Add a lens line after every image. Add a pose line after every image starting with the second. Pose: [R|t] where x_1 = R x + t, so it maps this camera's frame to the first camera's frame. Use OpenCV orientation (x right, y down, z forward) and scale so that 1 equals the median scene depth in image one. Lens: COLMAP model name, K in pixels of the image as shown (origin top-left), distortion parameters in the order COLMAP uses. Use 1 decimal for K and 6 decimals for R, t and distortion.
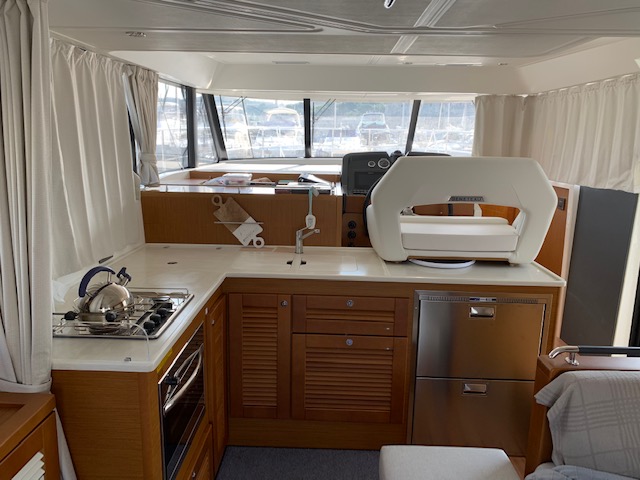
lens RADIAL K [[489.2, 0, 315.9], [0, 489.2, 237.1], [0, 0, 1]] dist [0.040371, -0.048504]
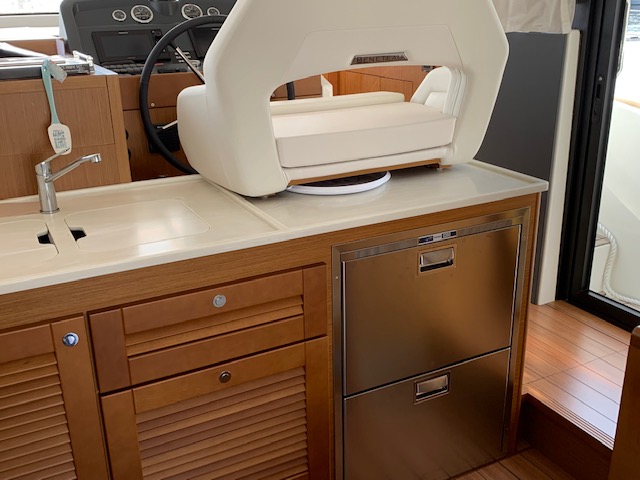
lens RADIAL K [[668.7, 0, 321.5], [0, 668.7, 238.6], [0, 0, 1]] dist [0.039584, 0.000000]
pose [[0.867547, -0.196986, 0.456682, -0.113757], [0.129231, 0.975965, 0.175477, -0.021322], [-0.480272, -0.093217, 0.872152, 0.352444]]
